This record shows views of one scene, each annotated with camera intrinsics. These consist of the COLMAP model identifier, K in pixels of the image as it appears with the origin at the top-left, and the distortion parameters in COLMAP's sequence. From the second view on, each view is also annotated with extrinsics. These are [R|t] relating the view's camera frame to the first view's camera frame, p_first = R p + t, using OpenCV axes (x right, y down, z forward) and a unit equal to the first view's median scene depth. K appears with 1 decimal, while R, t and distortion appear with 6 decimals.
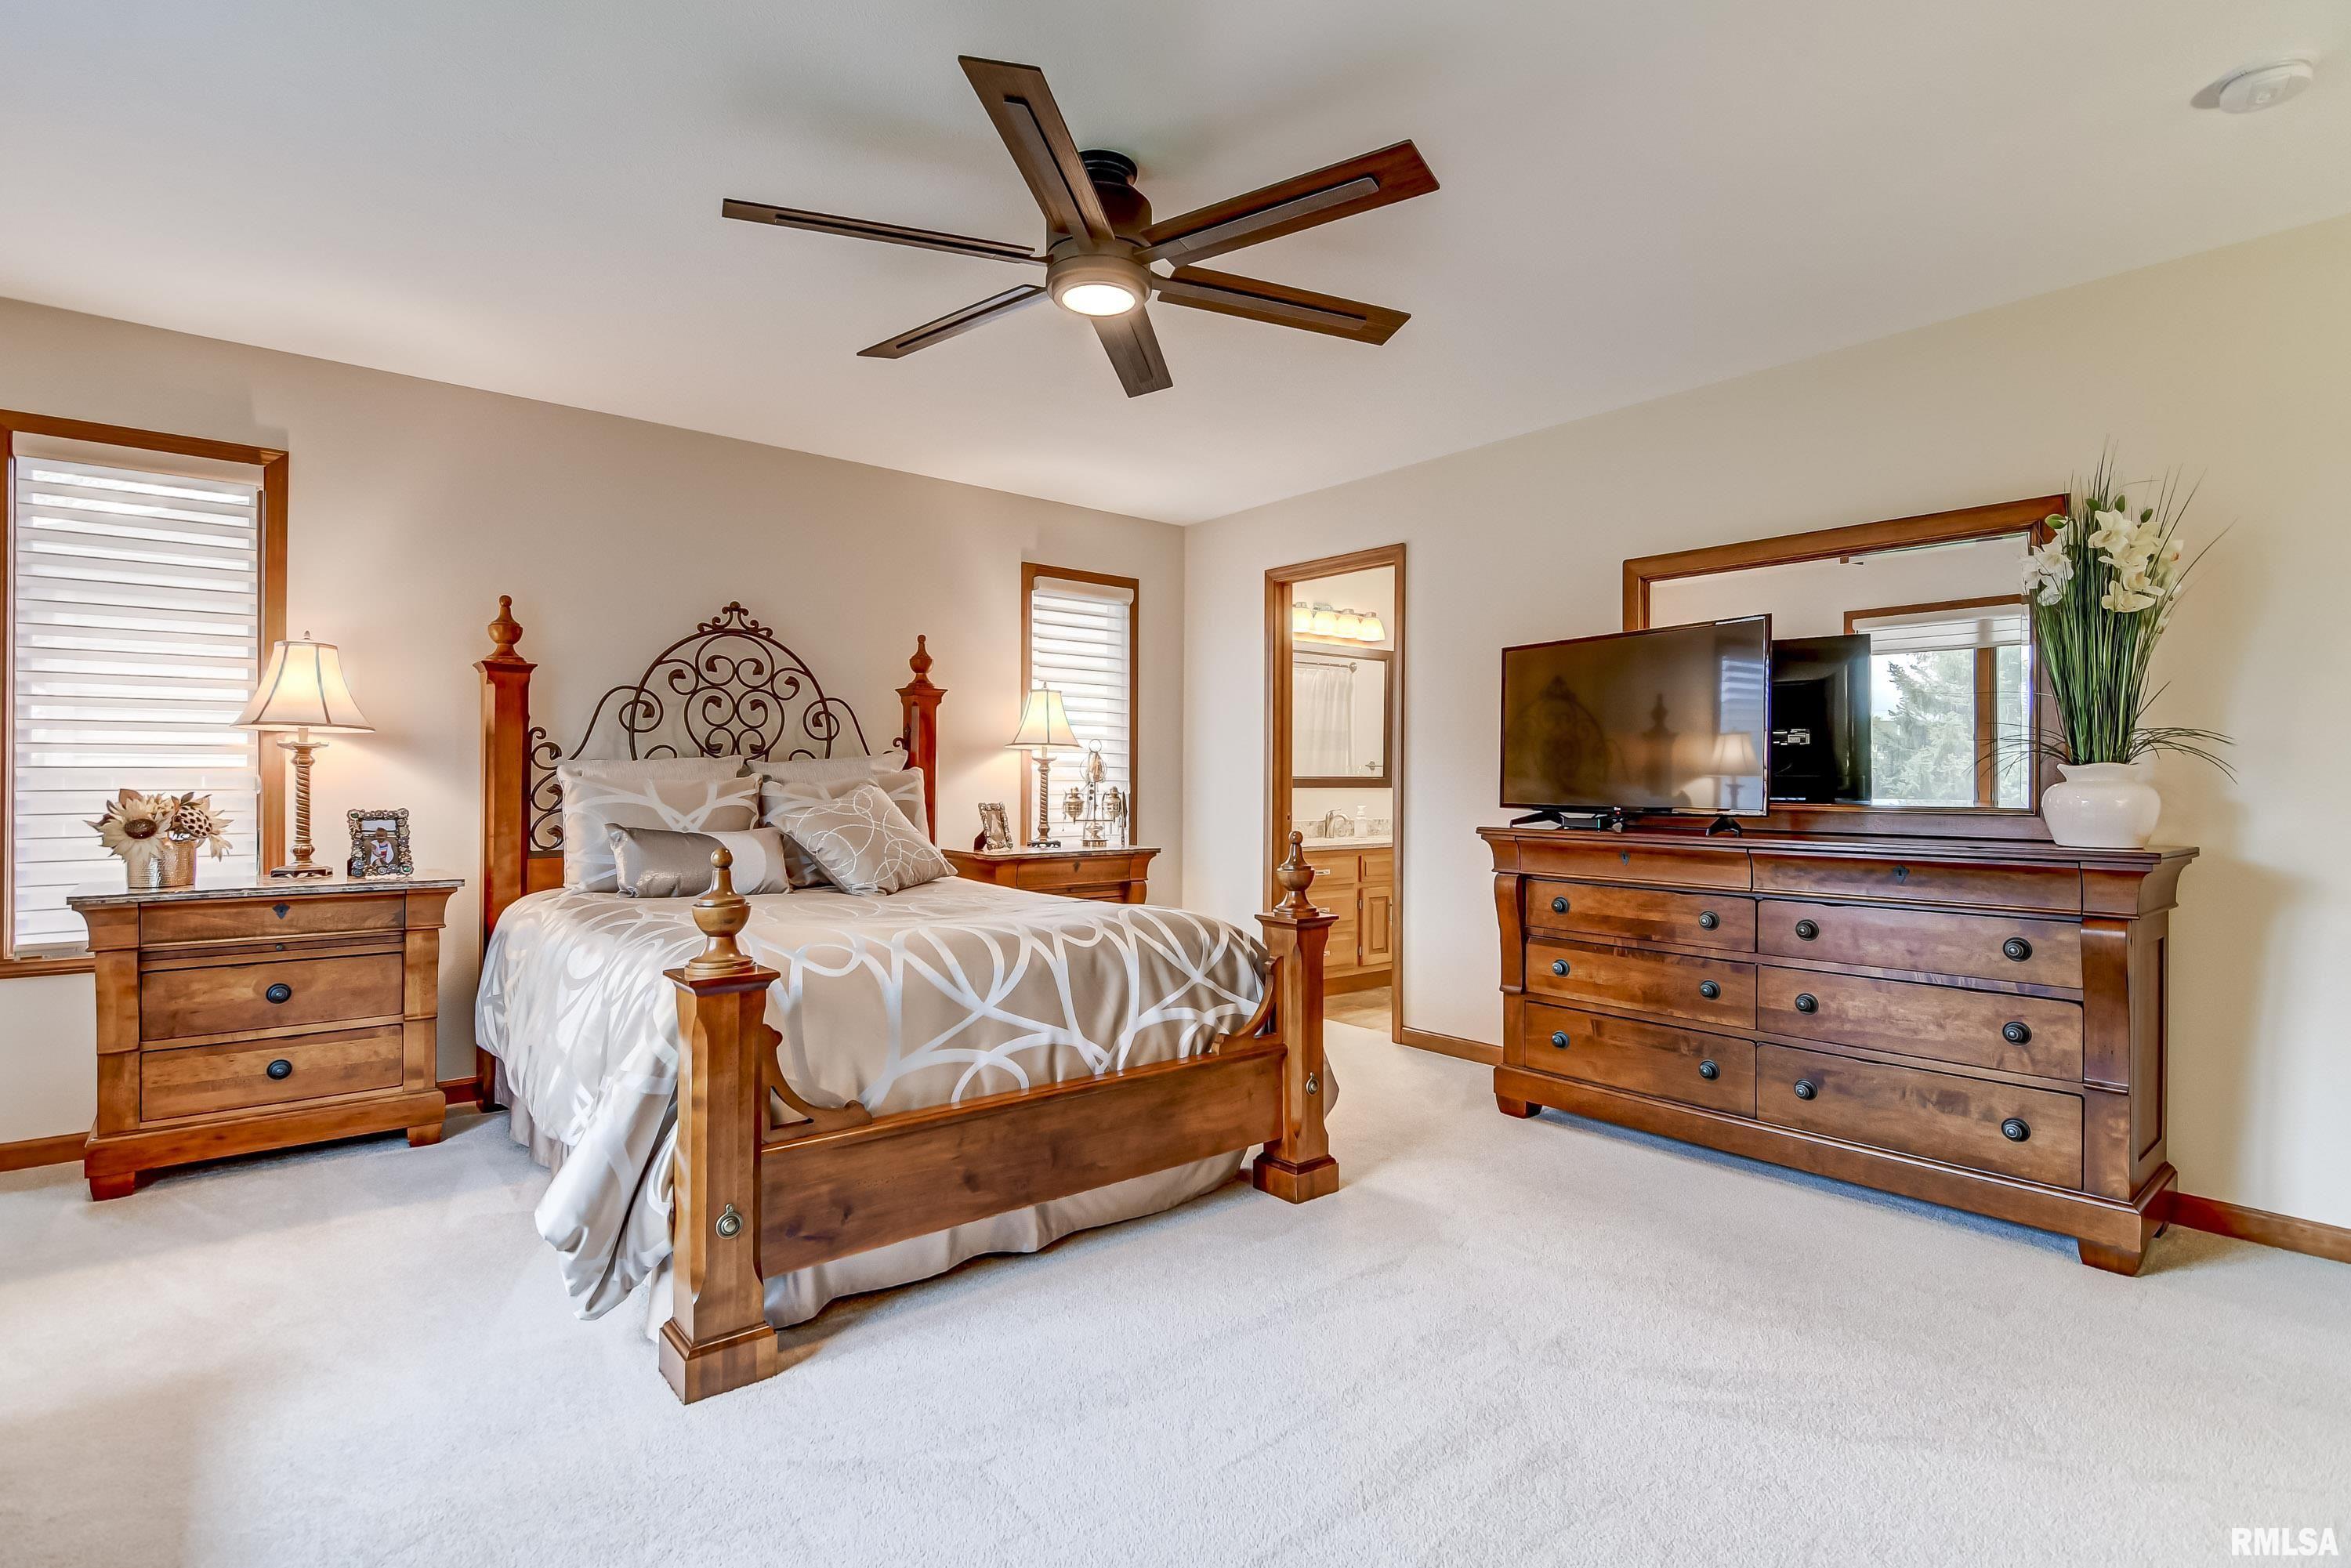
lens RADIAL K [[1124.7, 0, 1162.9], [0, 1124.7, 784.8], [0, 0, 1]] dist [0.011229, -0.010170]
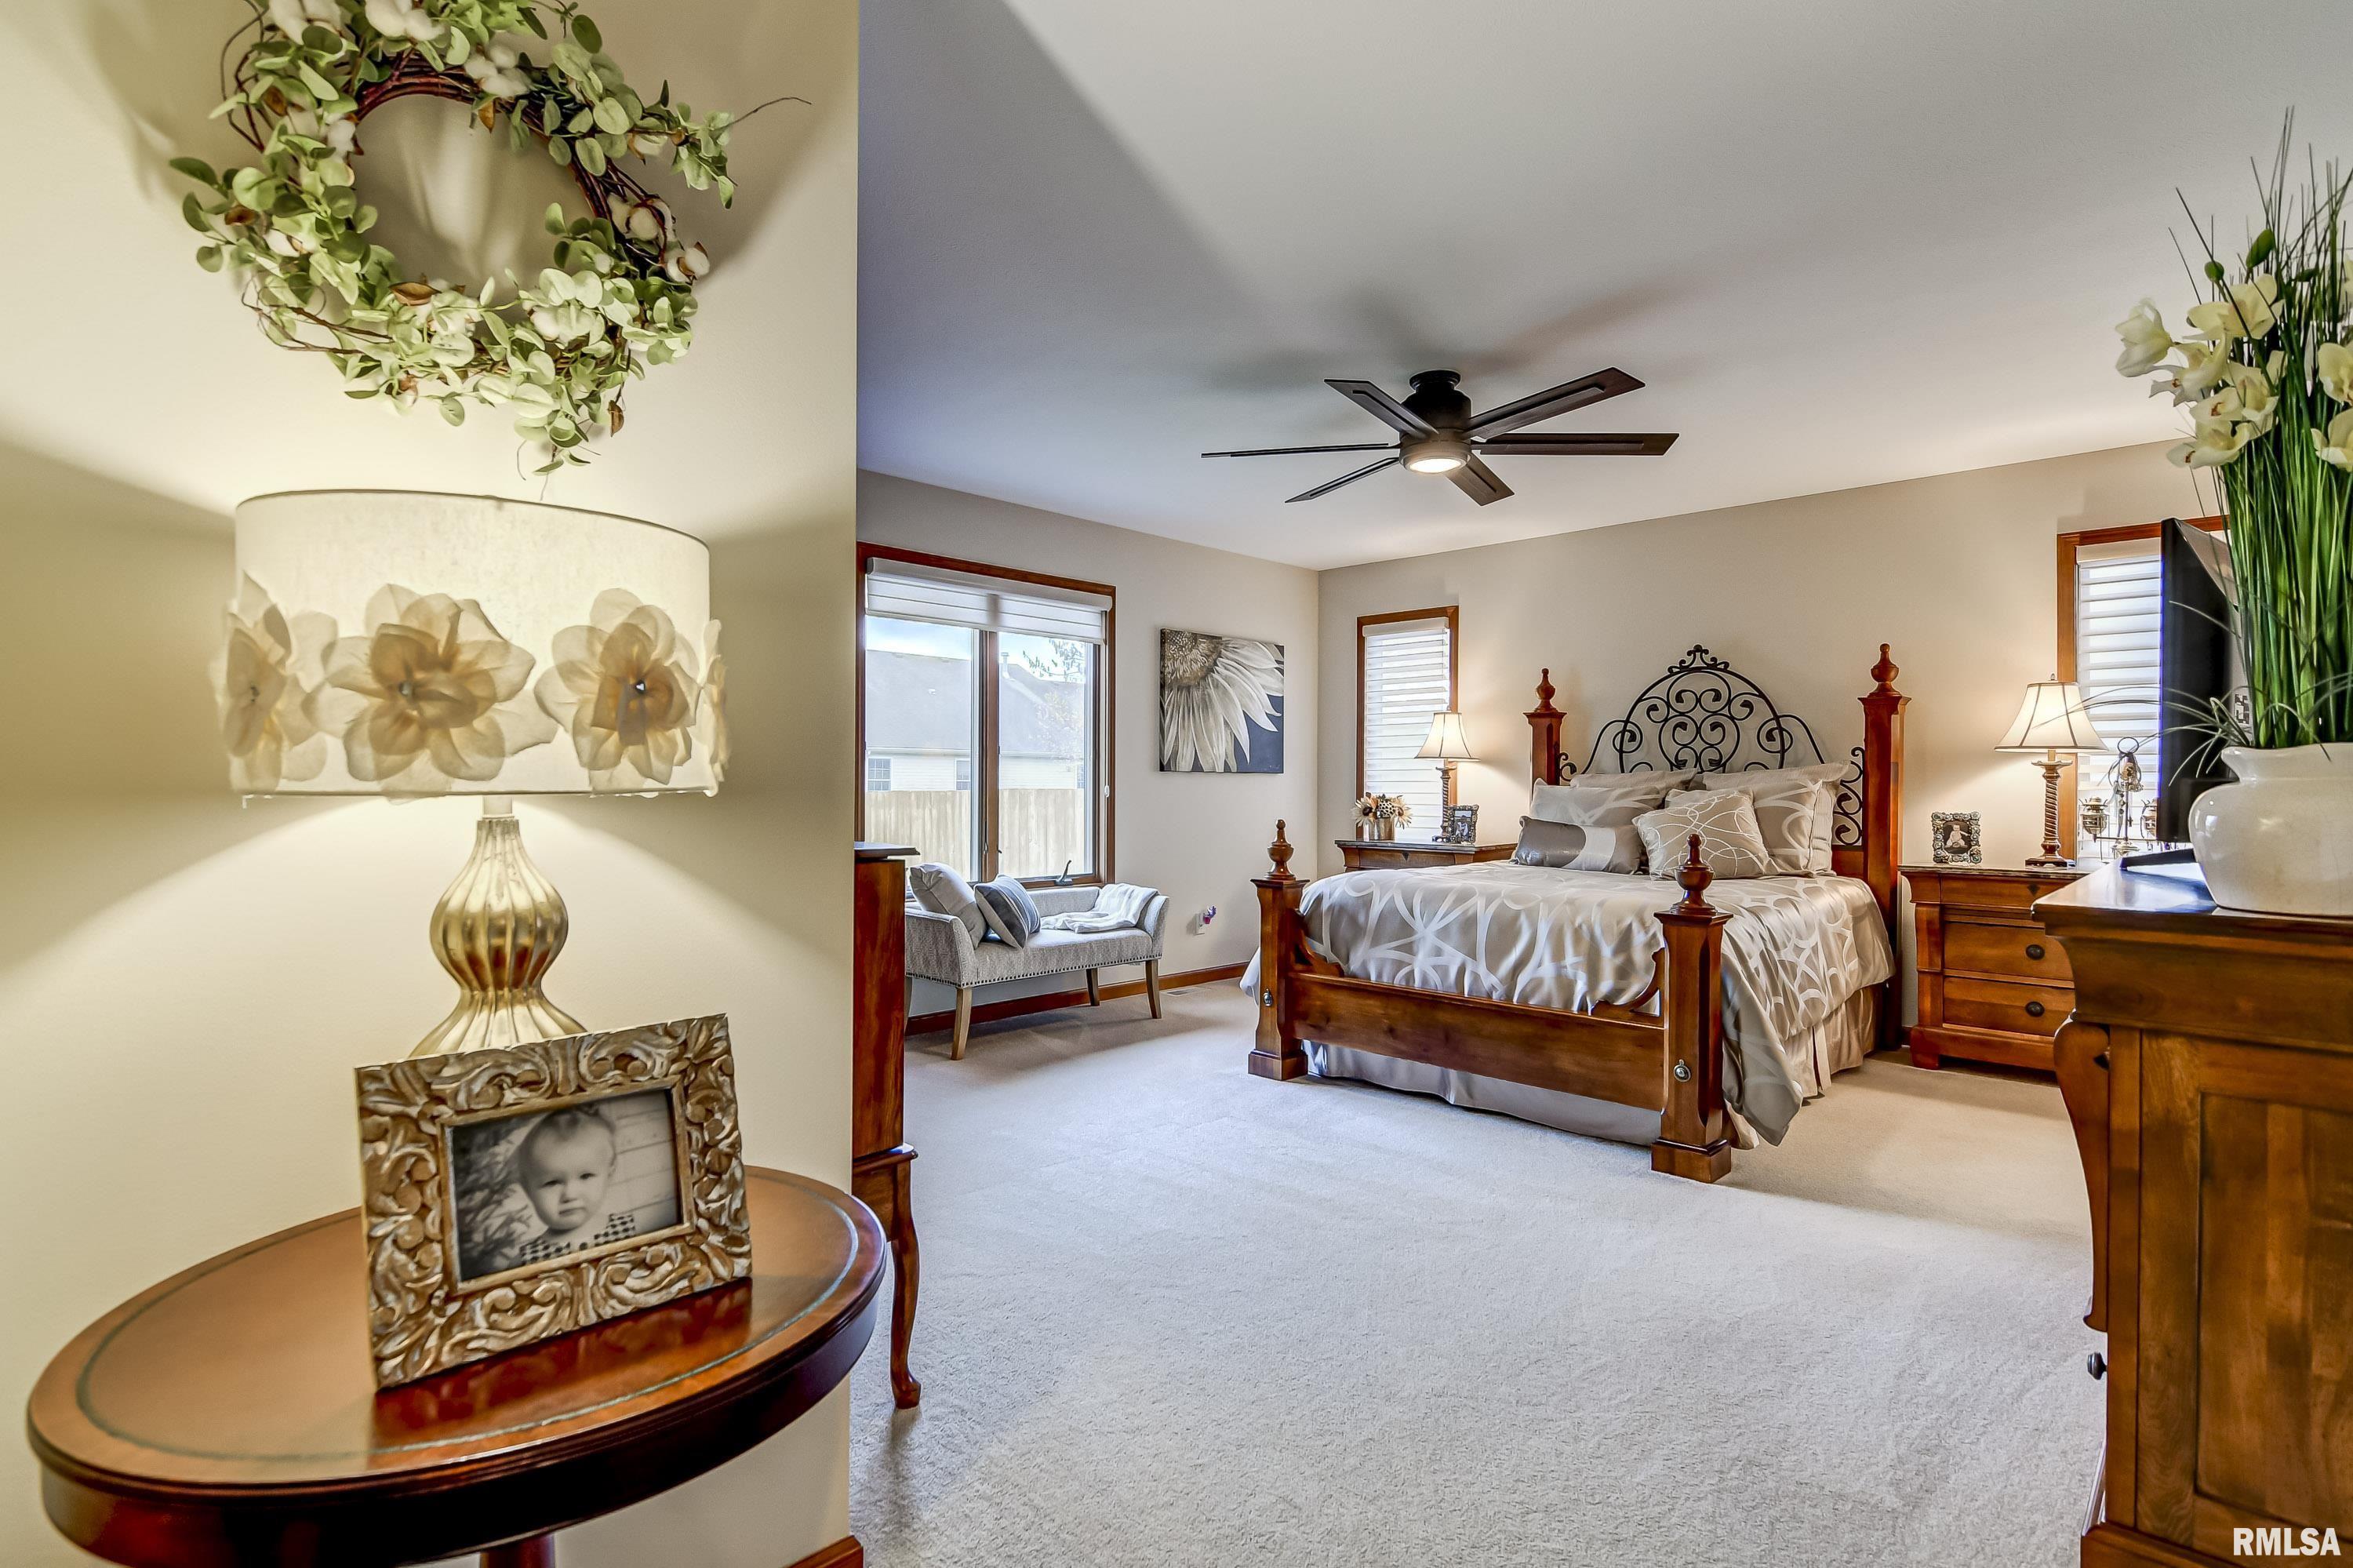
lens RADIAL K [[1153.5, 0, 1171.6], [0, 1153.5, 787.1], [0, 0, 1]] dist [0.012691, -0.010302]
pose [[0.112133, -0.002801, -0.993689, 0.833865], [-0.007175, 0.999968, -0.003628, 0.003392], [0.993667, 0.007536, 0.112109, 0.283572]]
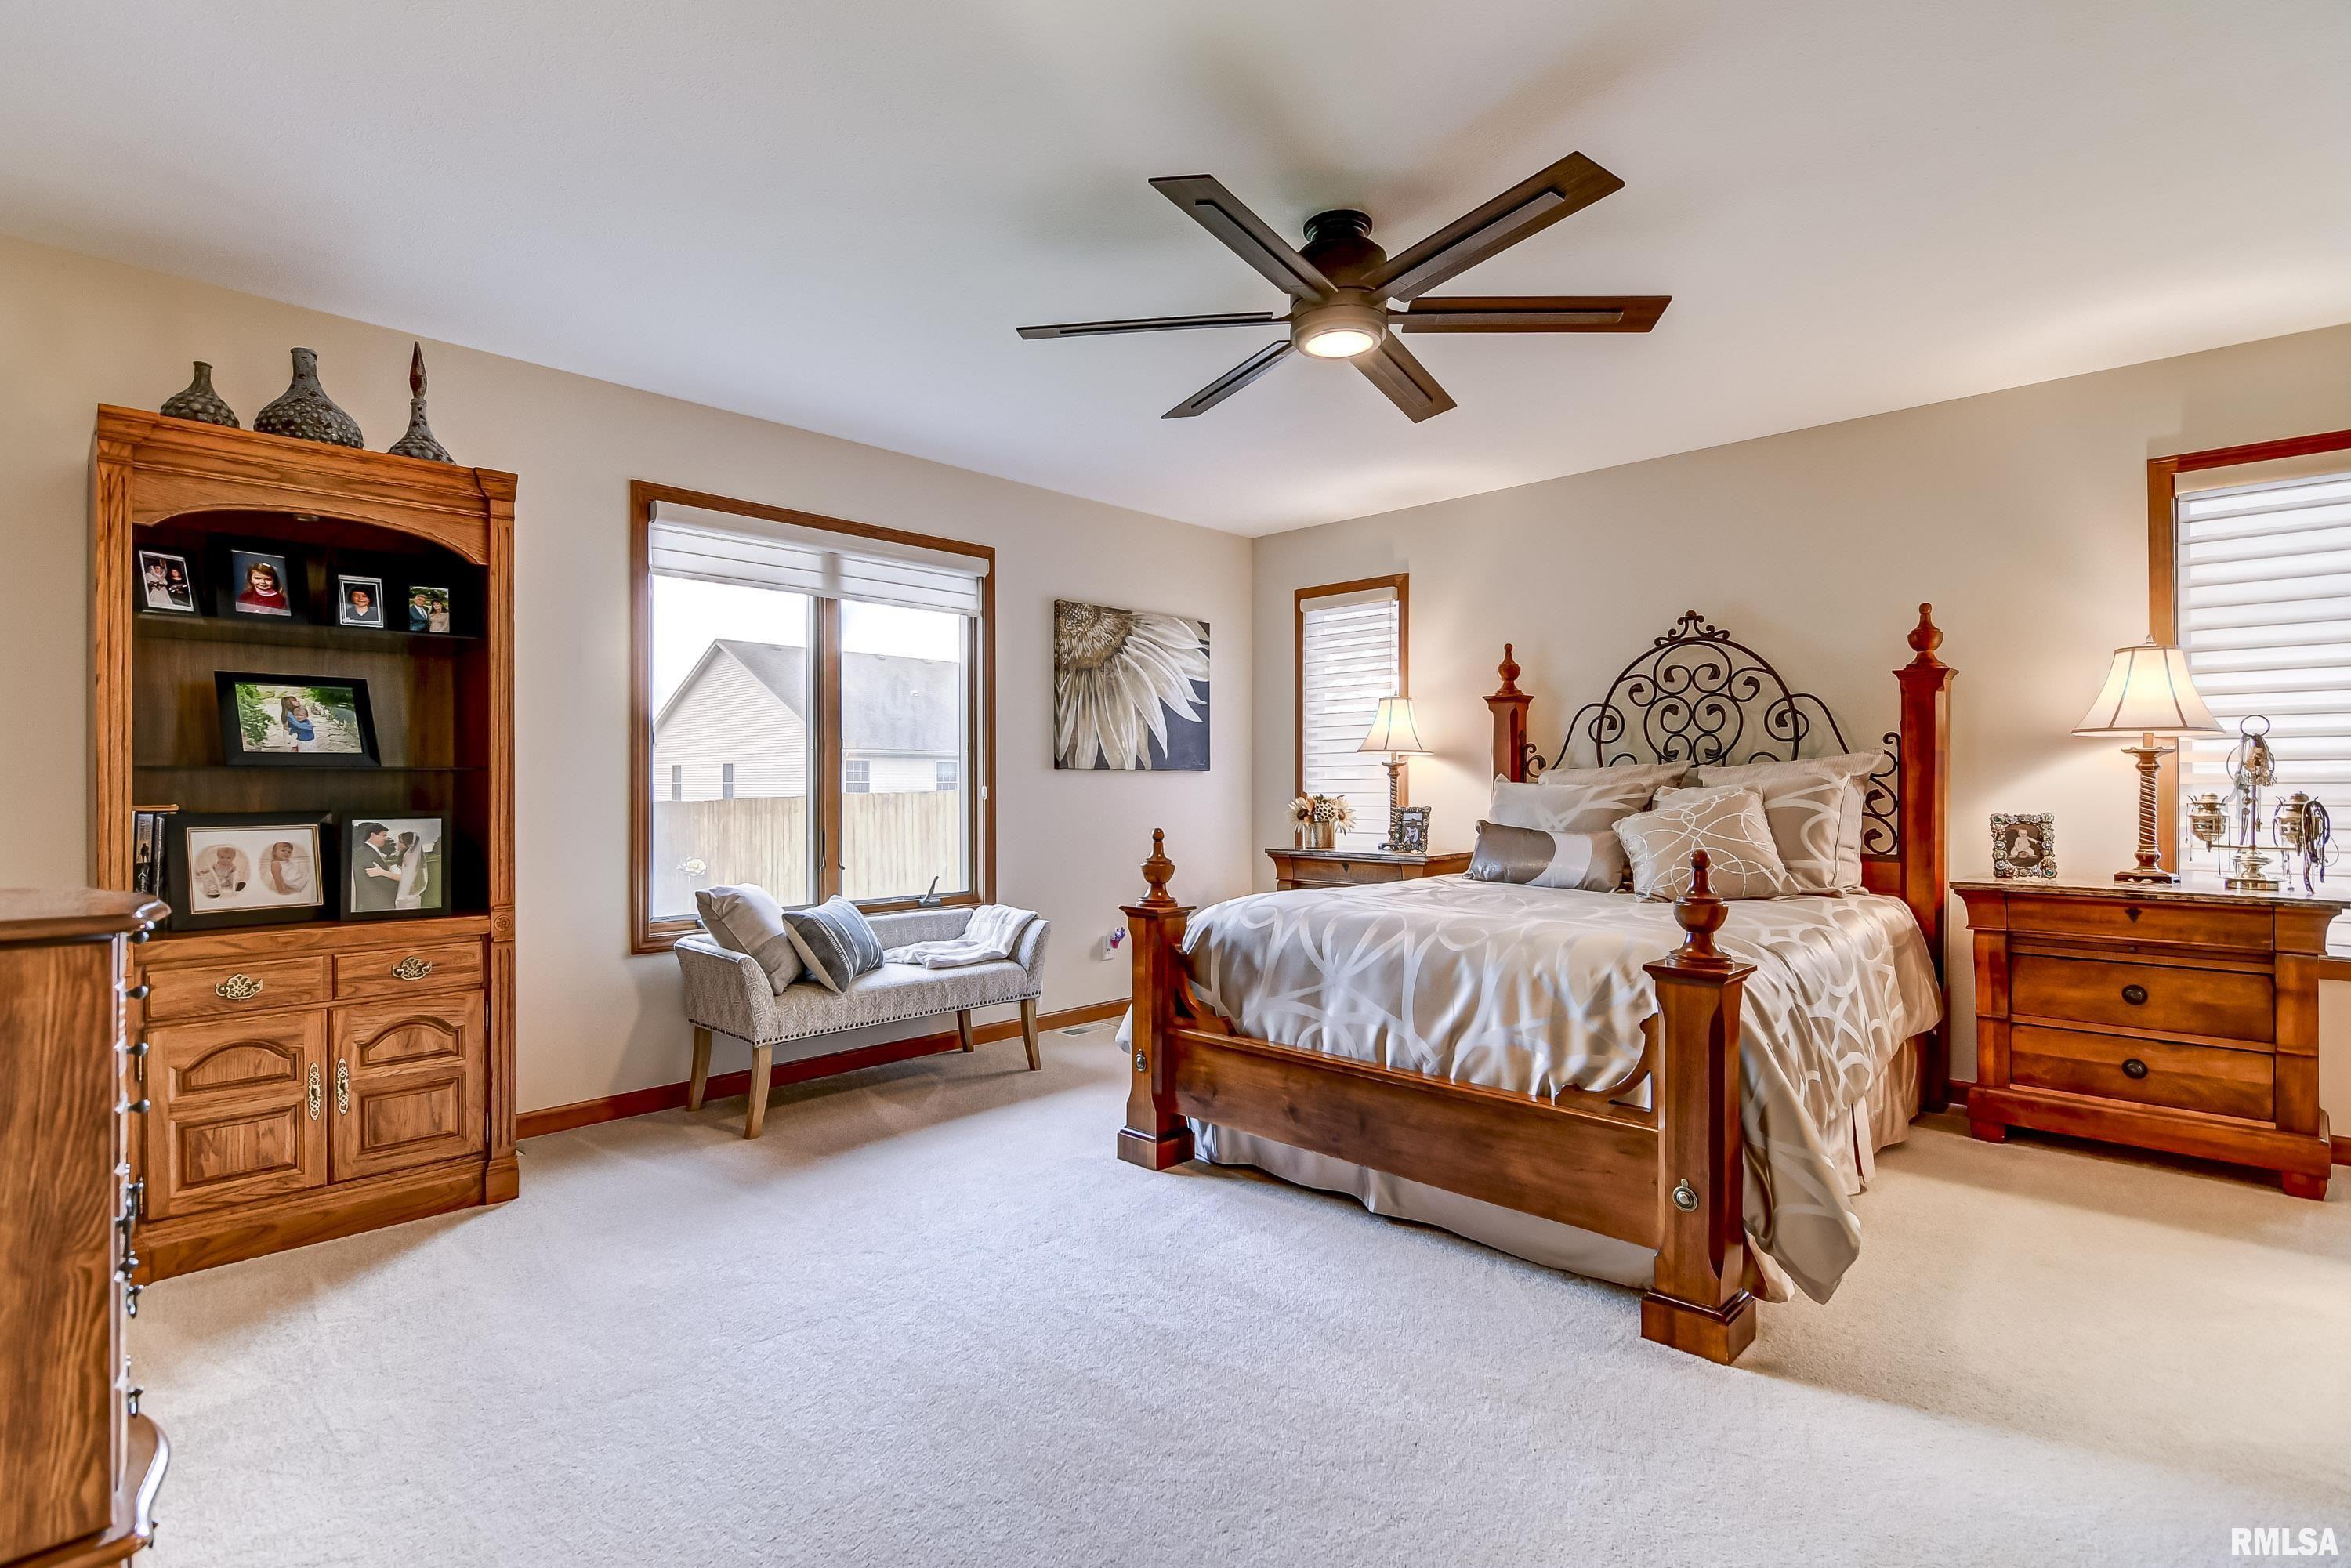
lens RADIAL K [[1124.7, 0, 1171.1], [0, 1124.7, 783.9], [0, 0, 1]] dist [0.011229, -0.010170]
pose [[0.115889, -0.006575, -0.993240, 0.589609], [-0.001261, 0.999976, -0.006767, 0.002435], [0.993261, 0.002037, 0.115878, 0.417052]]
